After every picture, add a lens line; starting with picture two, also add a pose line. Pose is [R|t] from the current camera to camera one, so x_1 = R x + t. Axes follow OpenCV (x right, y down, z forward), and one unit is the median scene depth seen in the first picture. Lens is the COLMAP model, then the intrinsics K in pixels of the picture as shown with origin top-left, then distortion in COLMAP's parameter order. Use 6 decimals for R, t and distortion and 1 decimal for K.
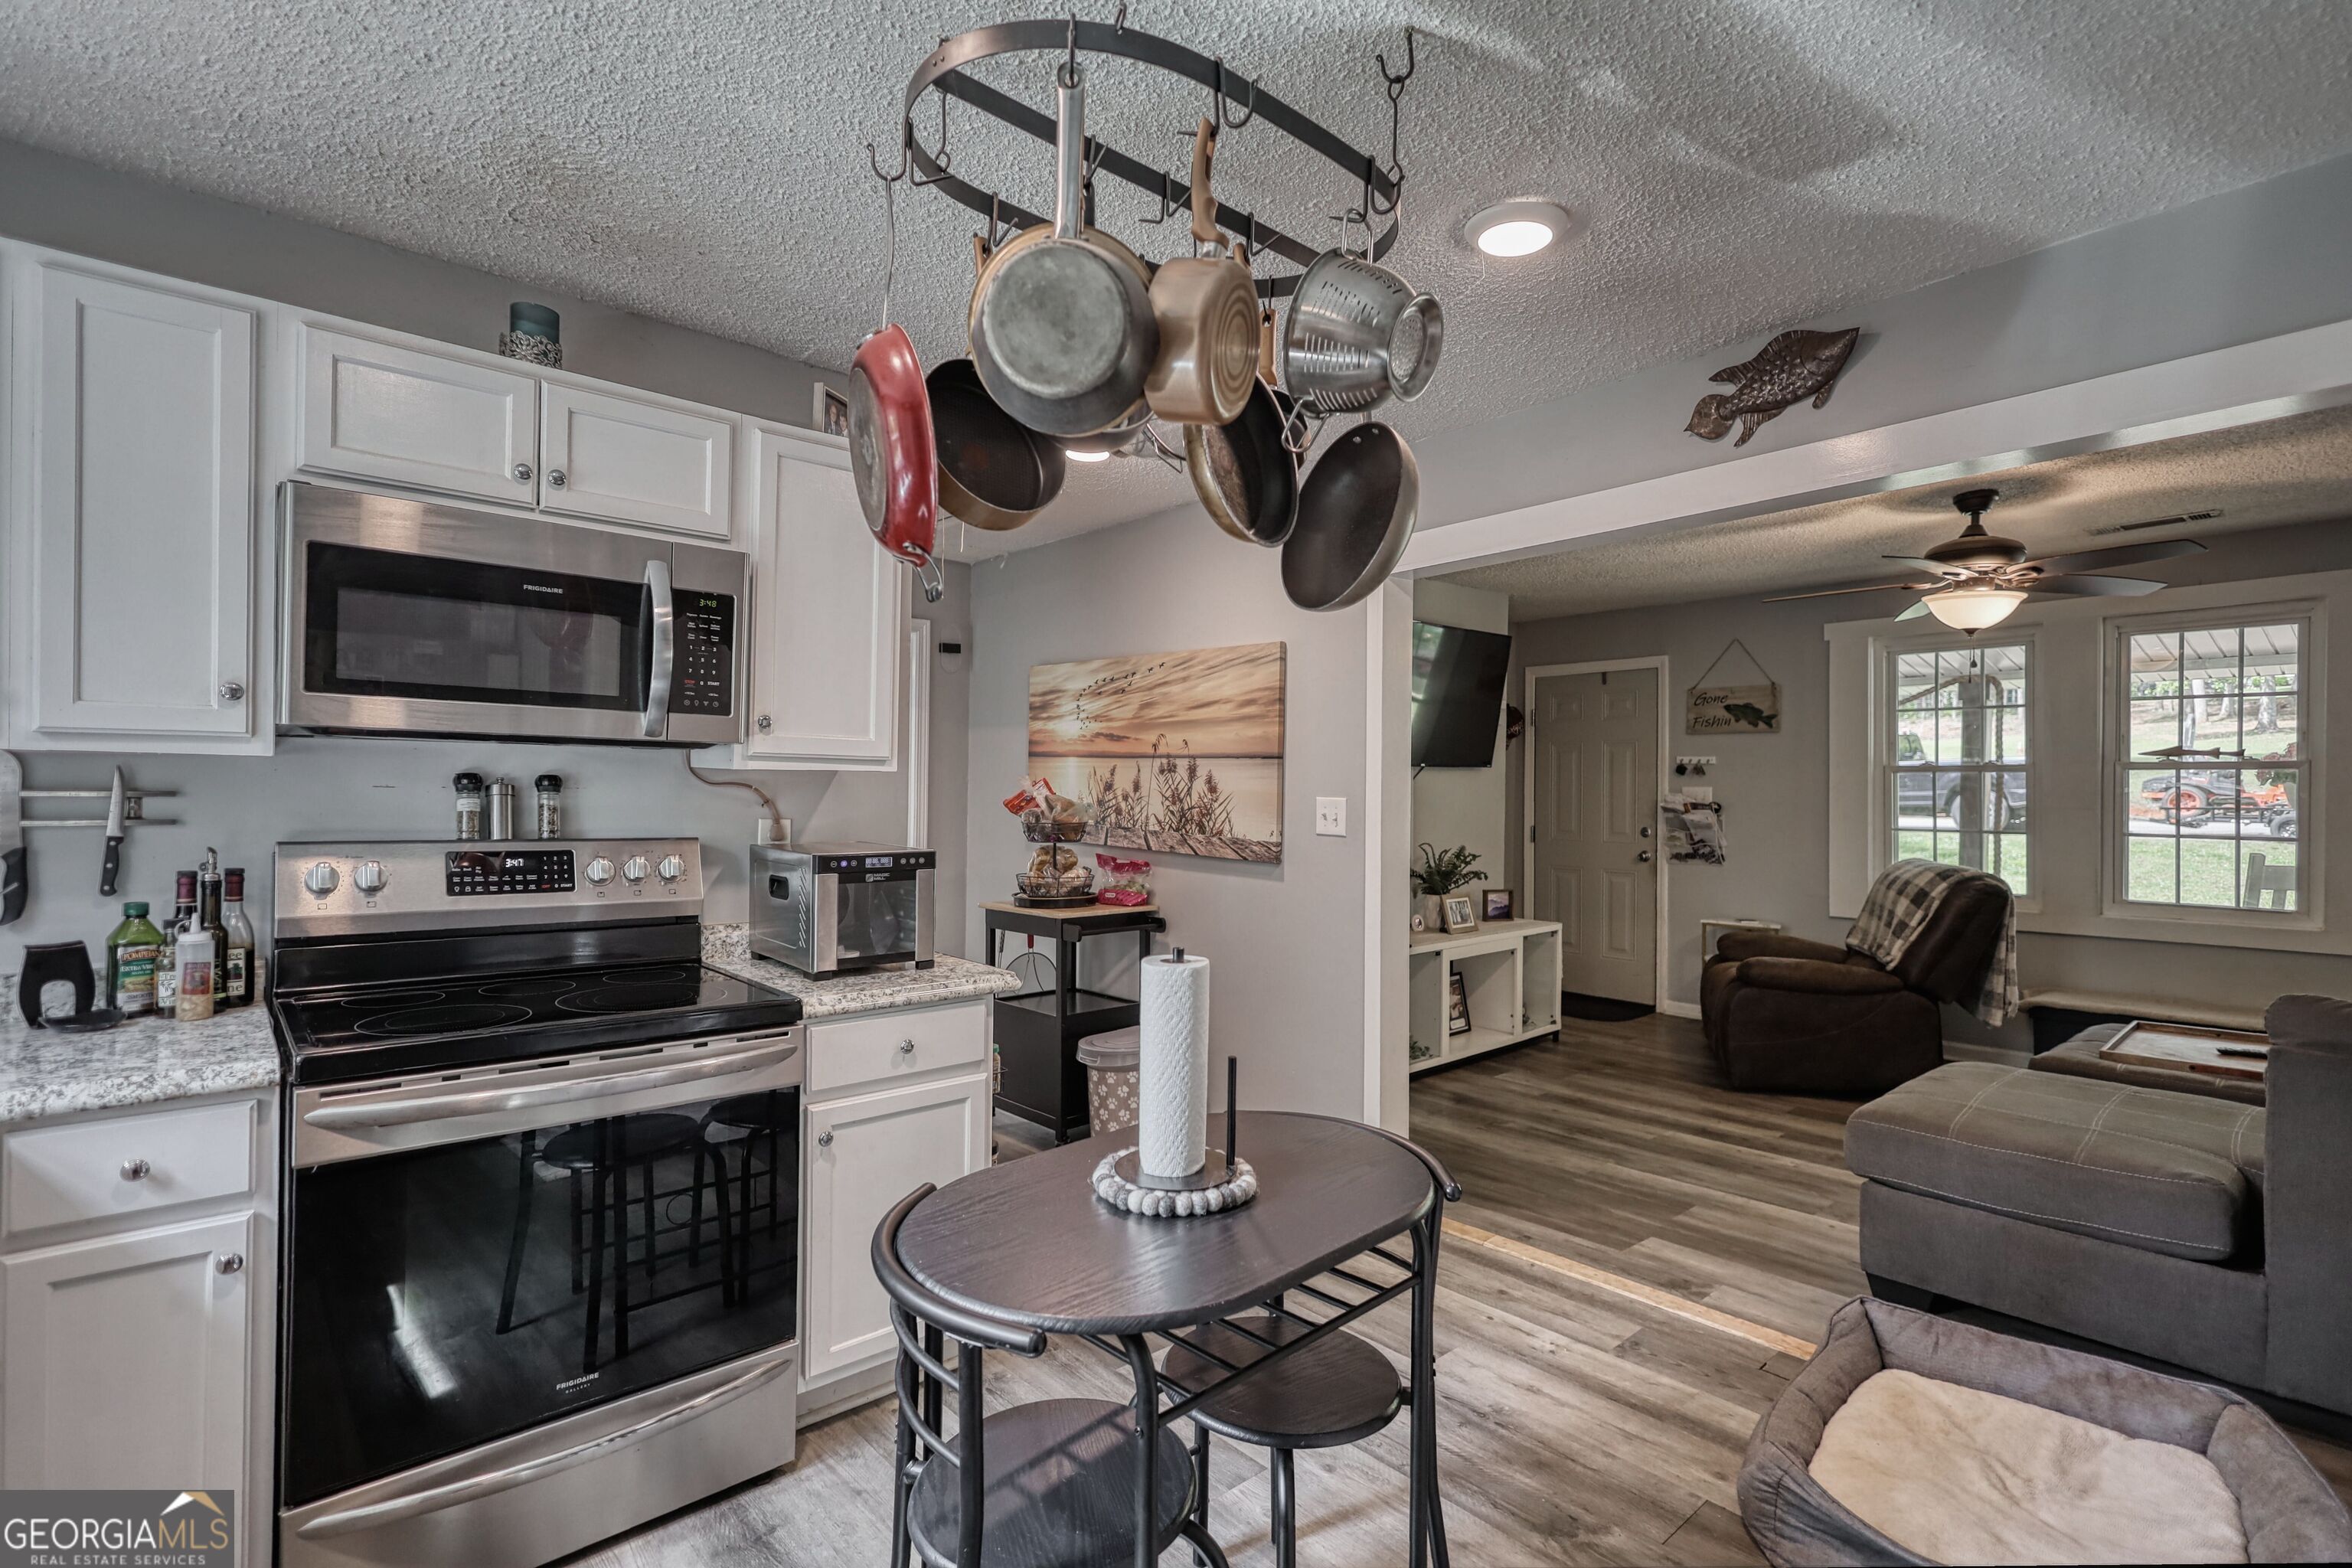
lens RADIAL K [[1099.4, 0, 1188.7], [0, 1099.4, 784.7], [0, 0, 1]] dist [0.002893, 0.001062]
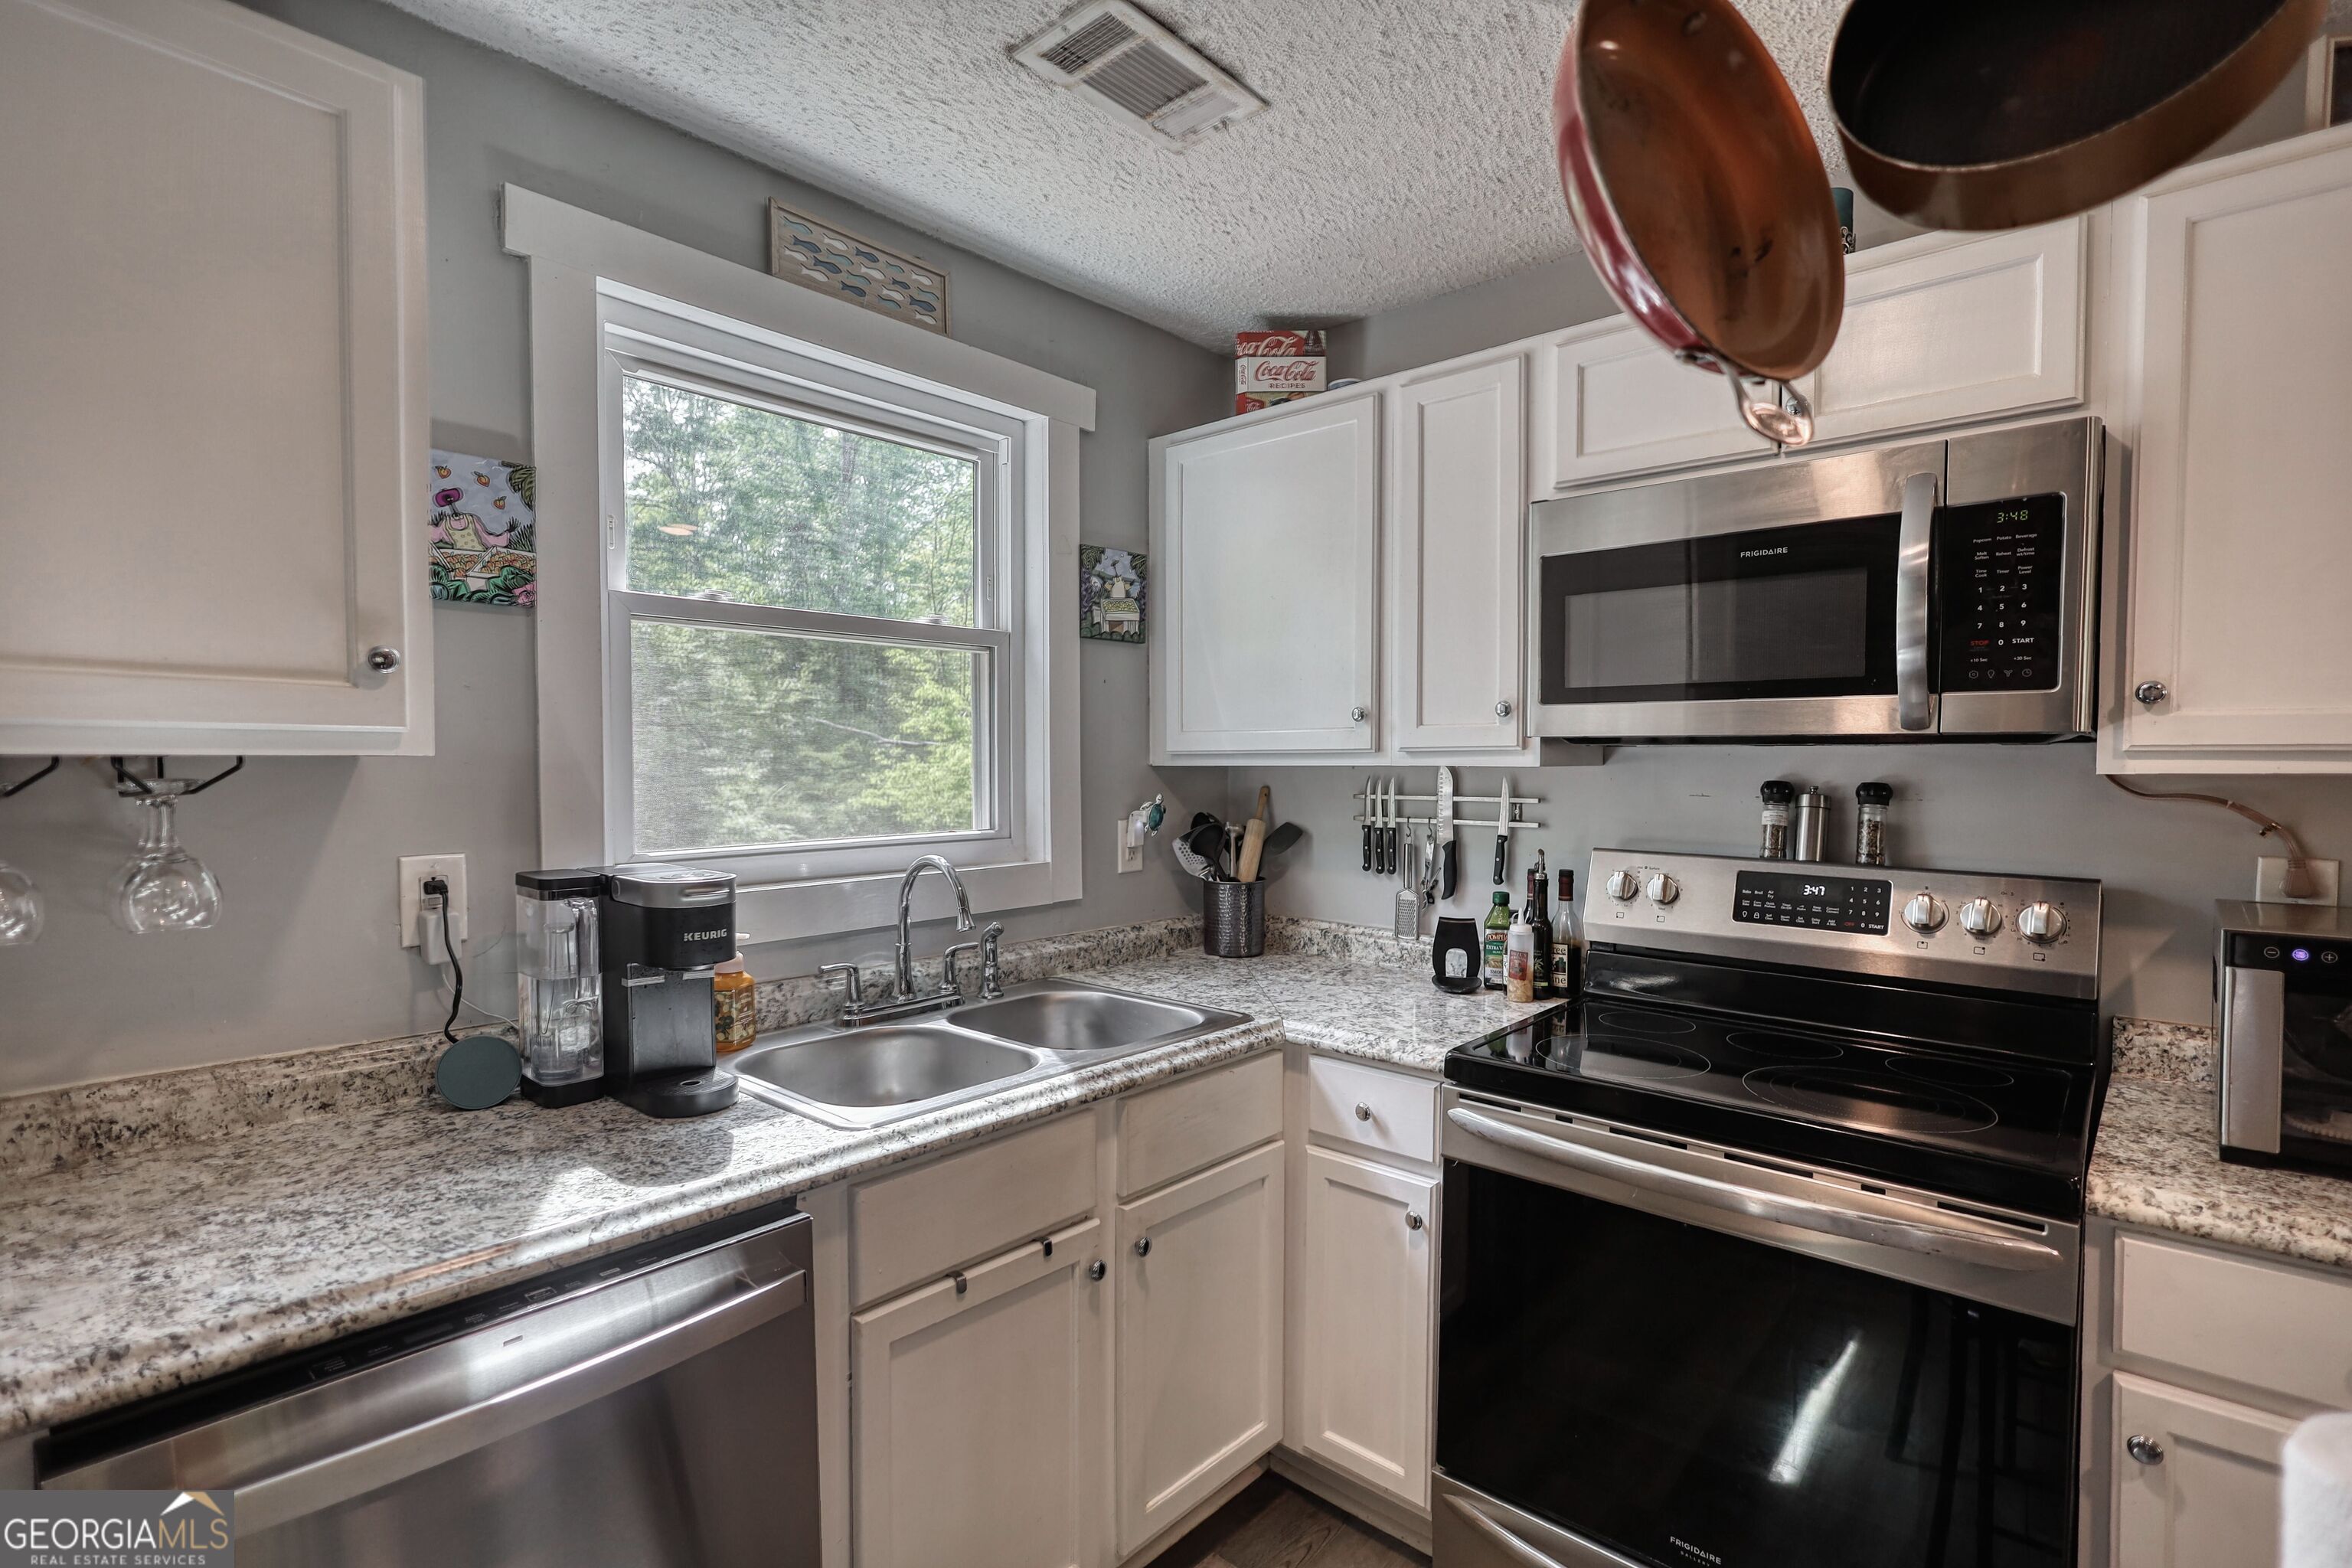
lens RADIAL K [[1106.8, 0, 1164.3], [0, 1106.8, 807.1], [0, 0, 1]] dist [0.000886, 0.000396]
pose [[0.113206, 0.024155, -0.993278, 0.138933], [-0.000377, 0.999705, 0.024268, -0.010061], [0.993571, -0.002373, 0.113182, 0.398147]]
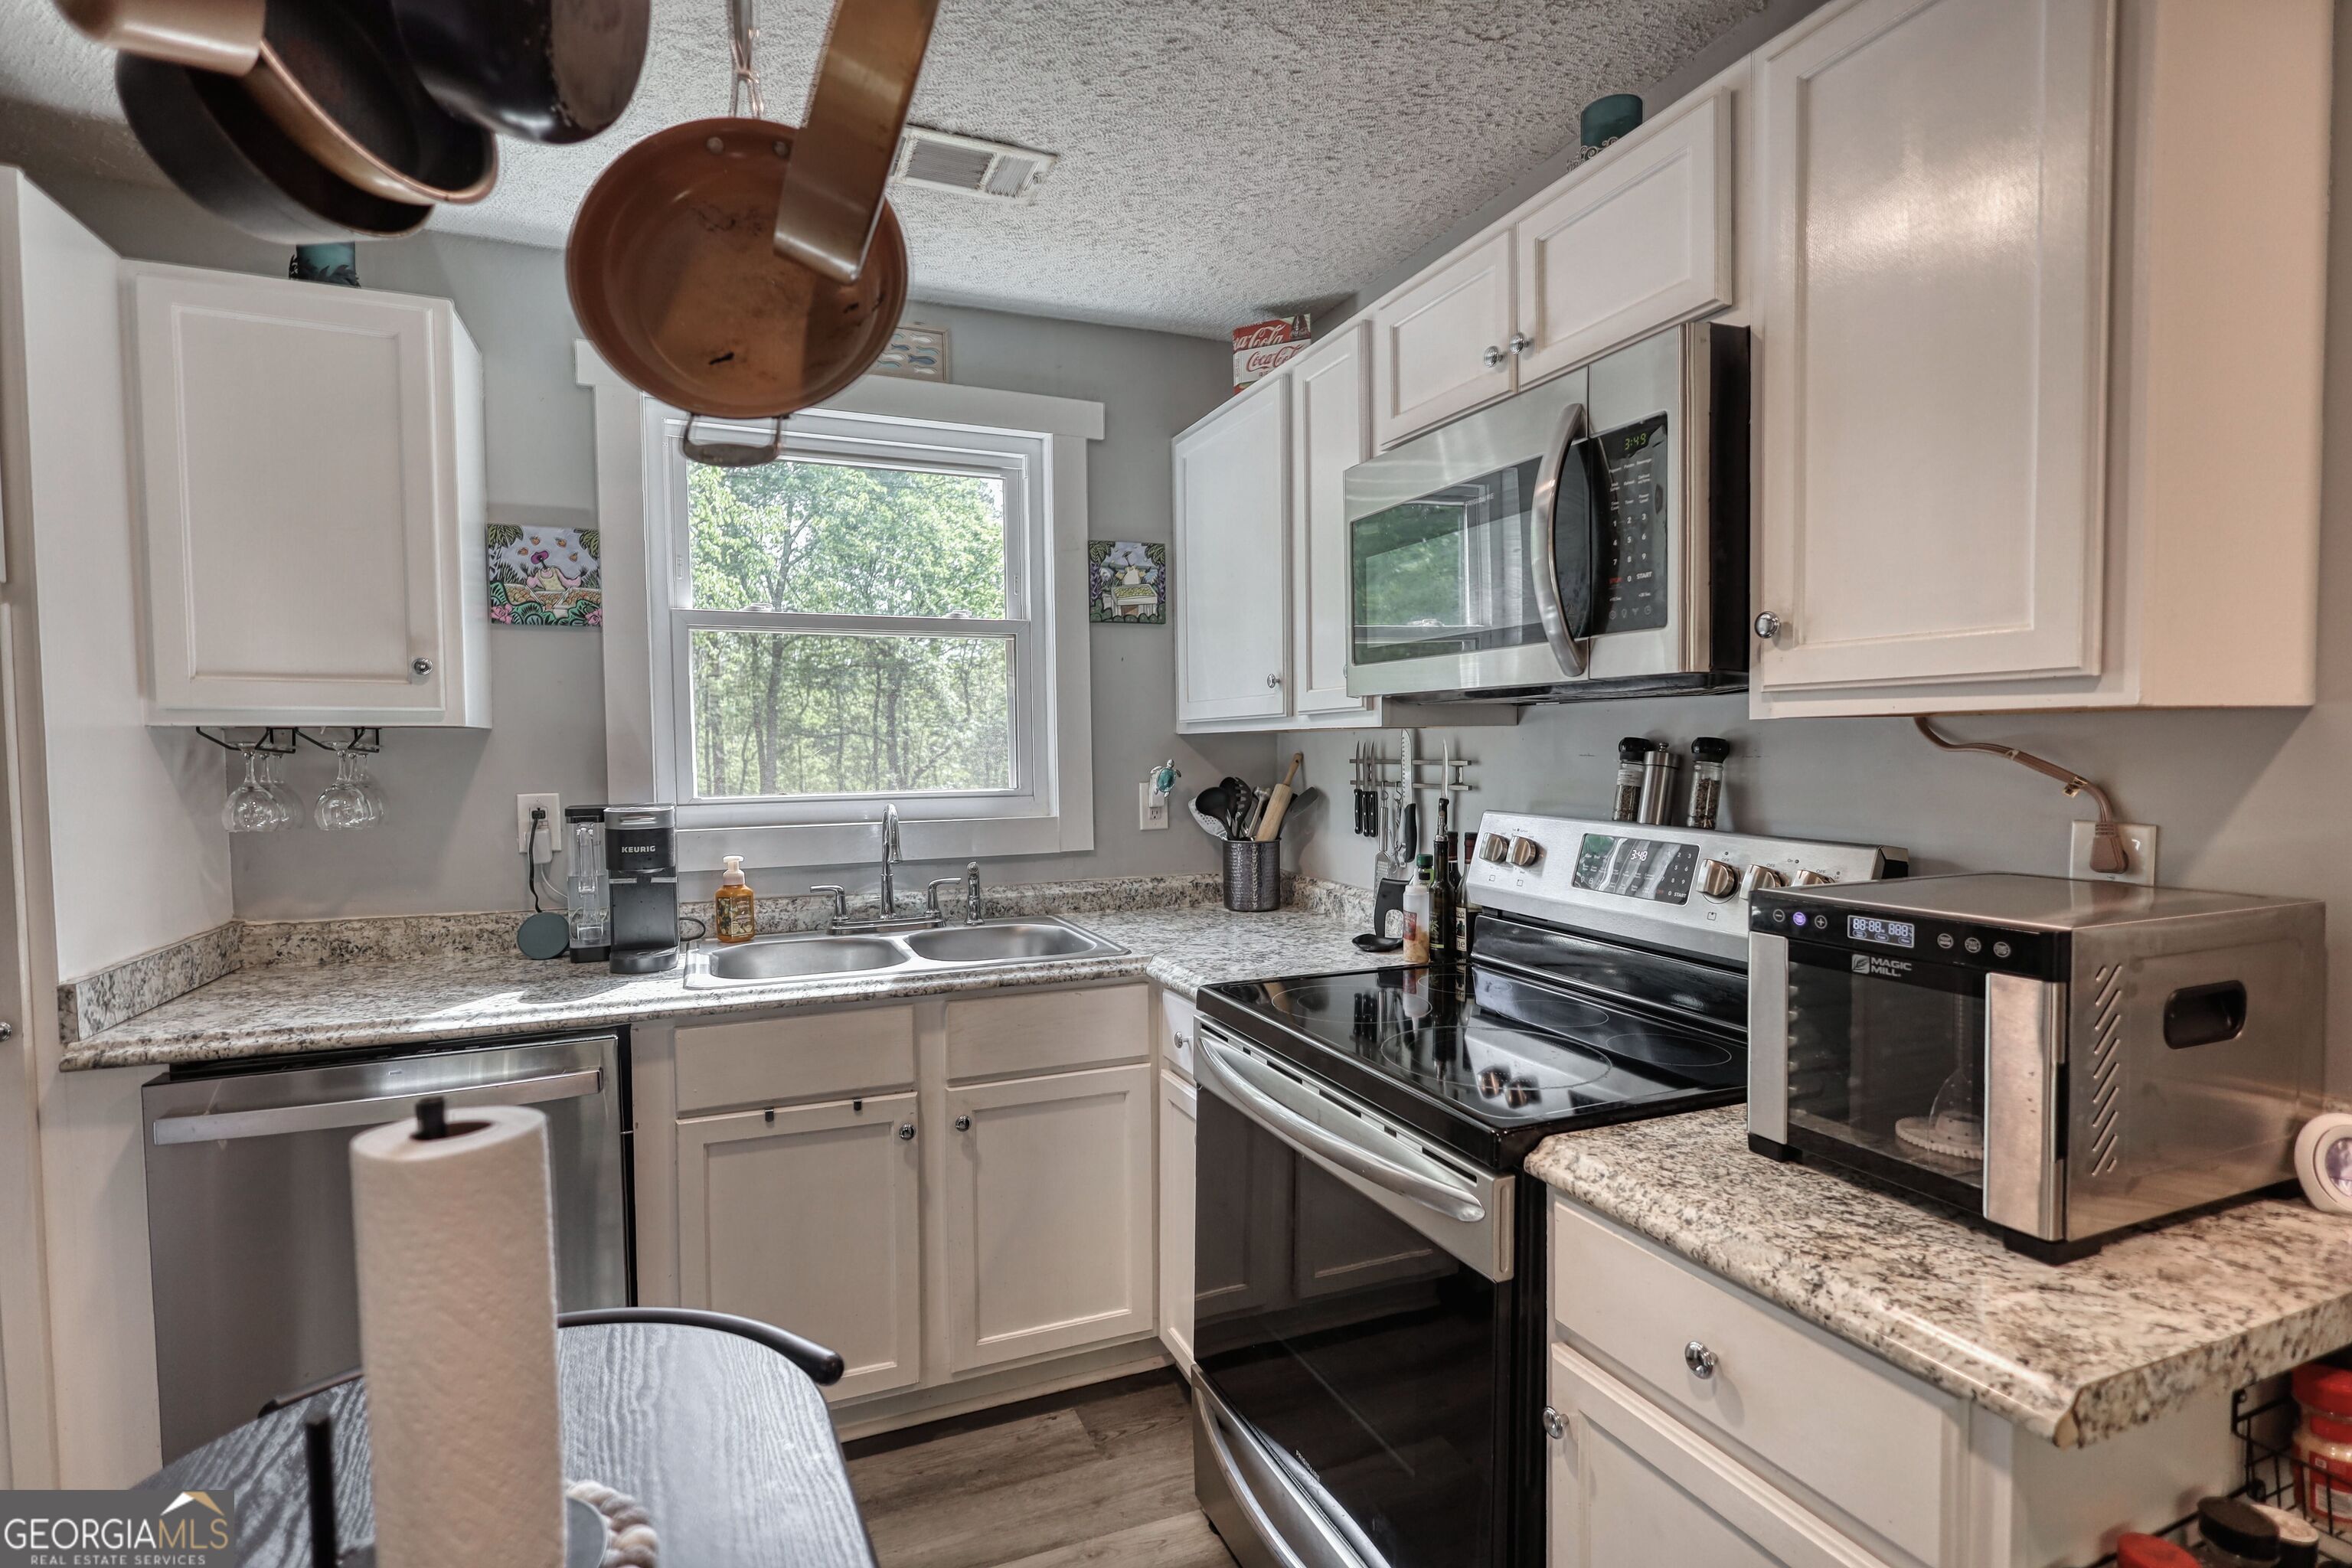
lens RADIAL K [[1107.9, 0, 1164.0], [0, 1107.9, 793.9], [0, 0, 1]] dist [0.003707, 0.000288]
pose [[-0.327010, 0.026347, -0.944654, 0.195294], [0.000807, 0.999619, 0.027600, 0.007484], [0.945021, 0.008263, -0.326906, 0.877264]]
